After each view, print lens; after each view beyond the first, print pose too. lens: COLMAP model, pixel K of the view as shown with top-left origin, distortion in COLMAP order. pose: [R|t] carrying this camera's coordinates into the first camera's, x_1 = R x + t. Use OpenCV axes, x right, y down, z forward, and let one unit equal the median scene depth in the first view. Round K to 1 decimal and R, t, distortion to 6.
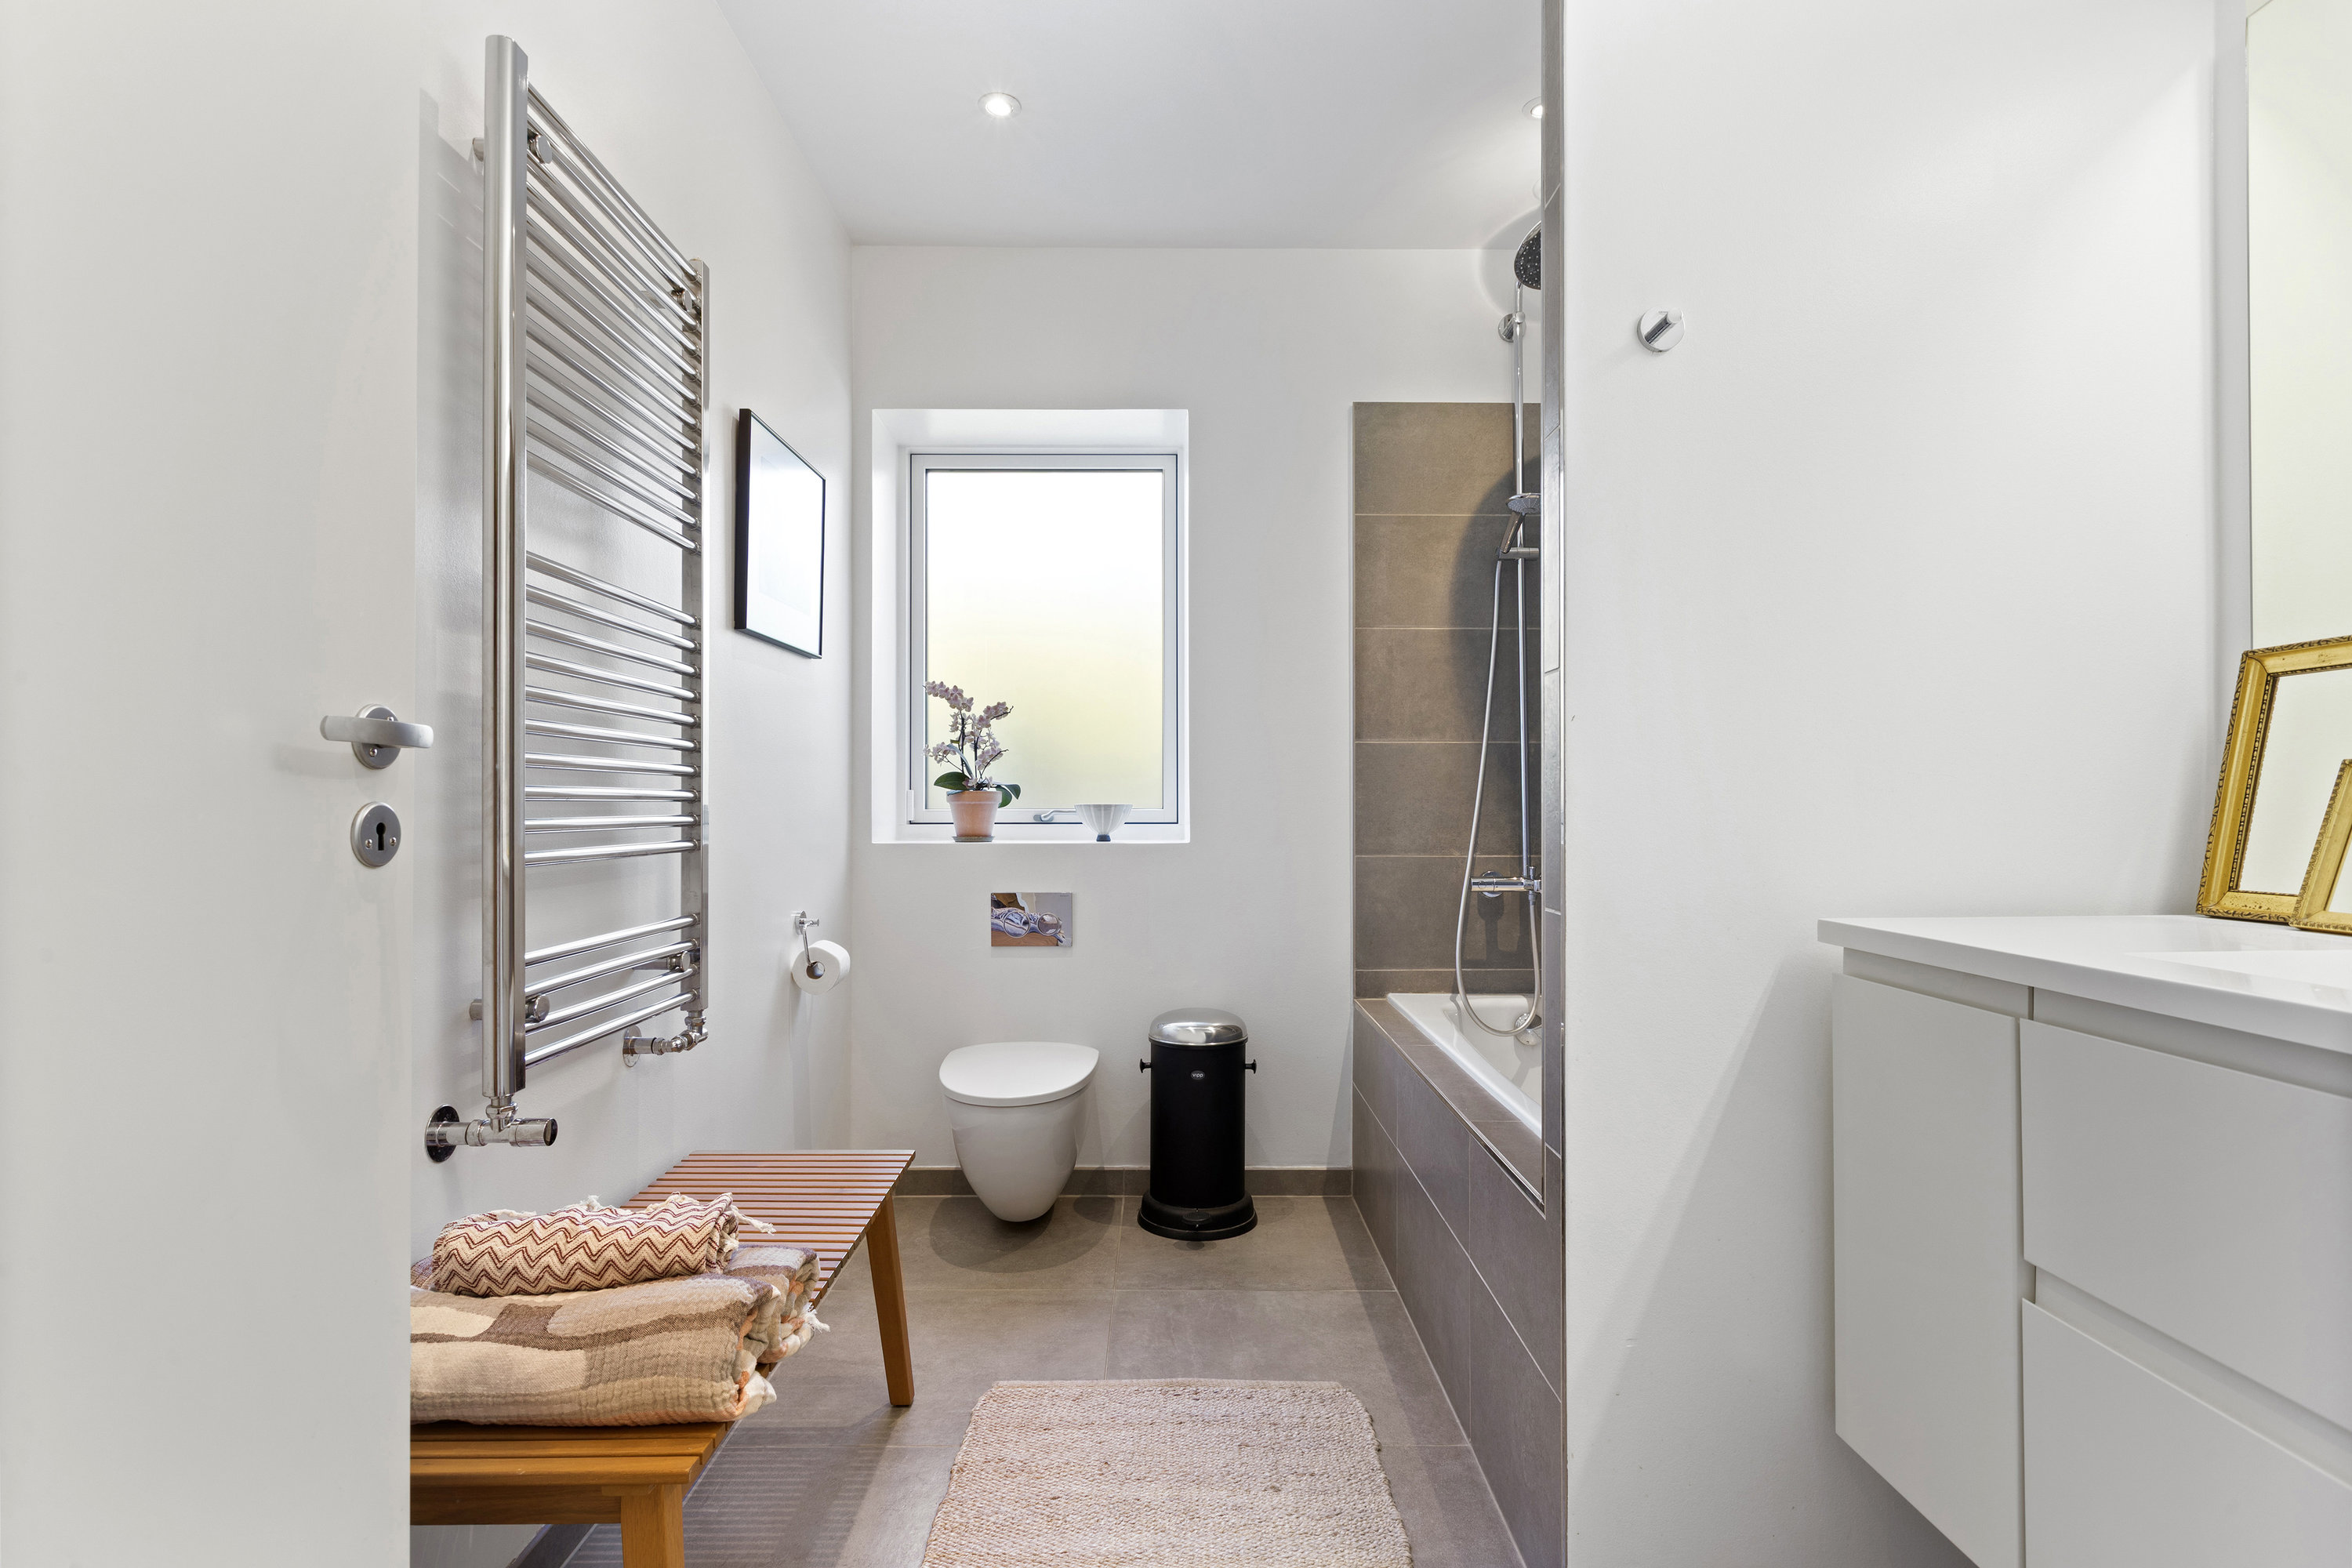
lens RADIAL K [[1173.7, 0, 1167.9], [0, 1173.7, 787.4], [0, 0, 1]] dist [-0.005064, -0.000700]
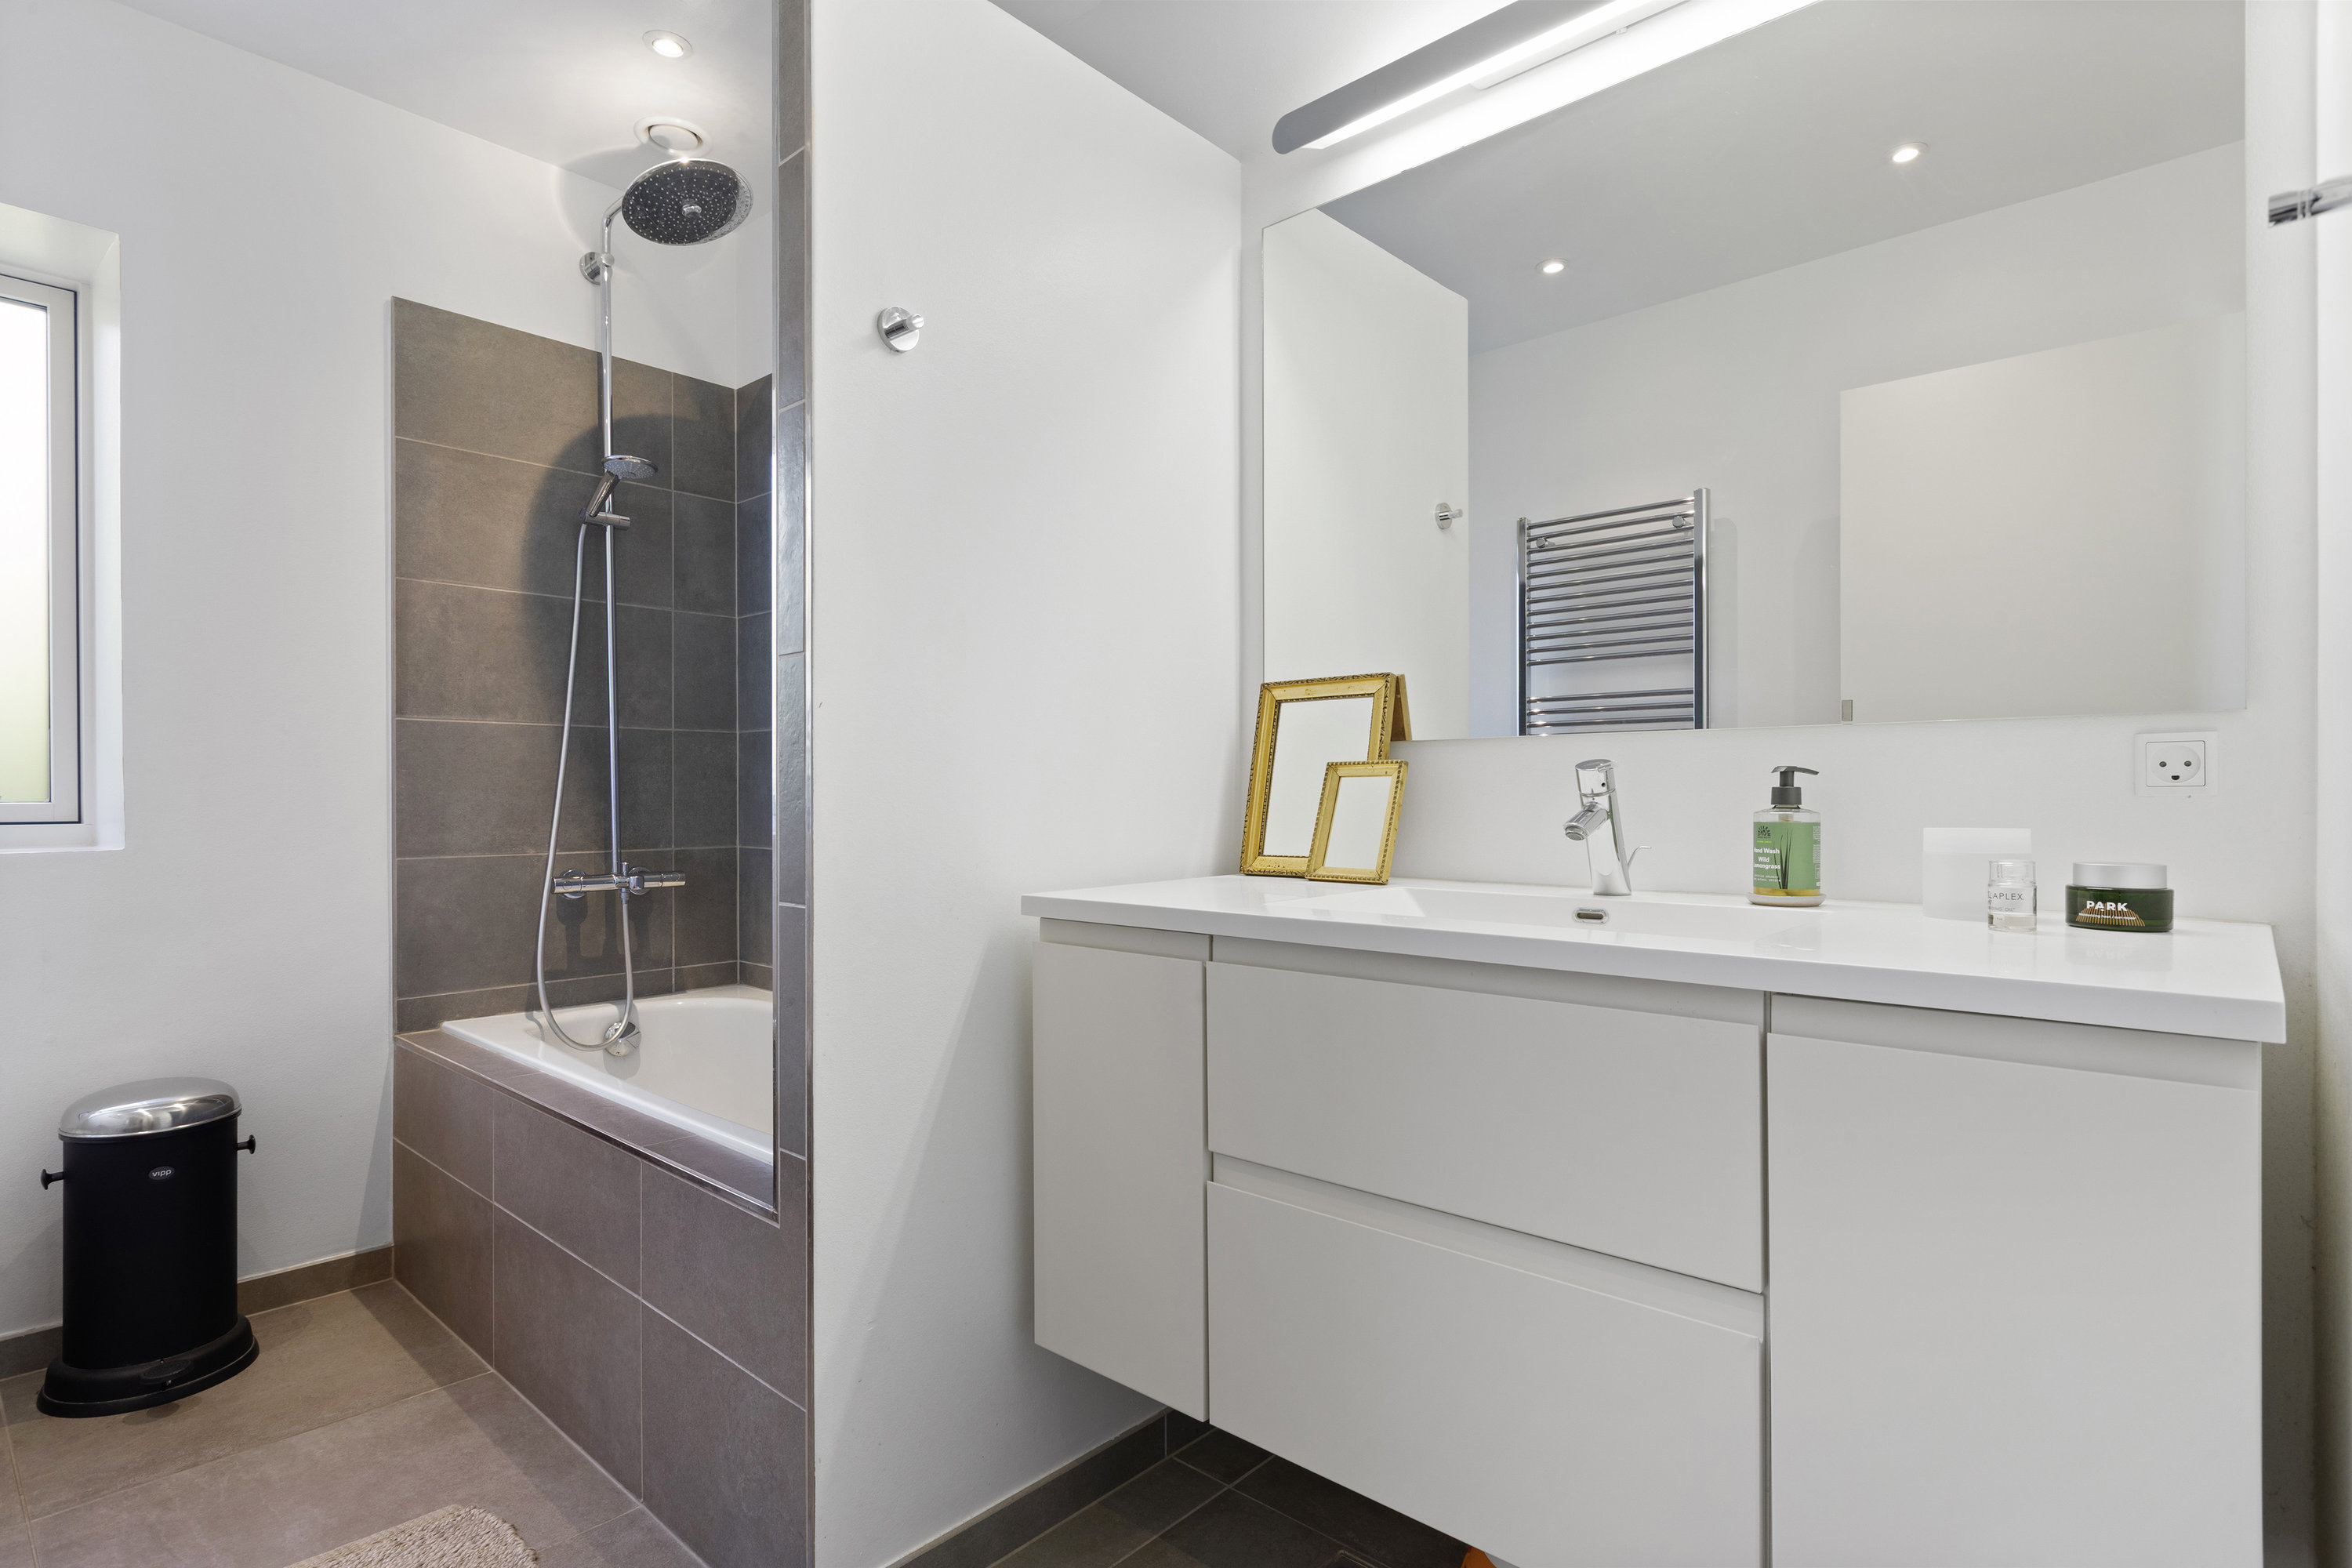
lens RADIAL K [[1173.7, 0, 1176.6], [0, 1173.7, 792.1], [0, 0, 1]] dist [-0.005064, -0.000700]
pose [[0.668847, 0.001539, 0.743399, -0.088872], [-0.009447, 0.999935, 0.006429, 0.002379], [-0.743340, -0.011323, 0.668818, 0.064962]]
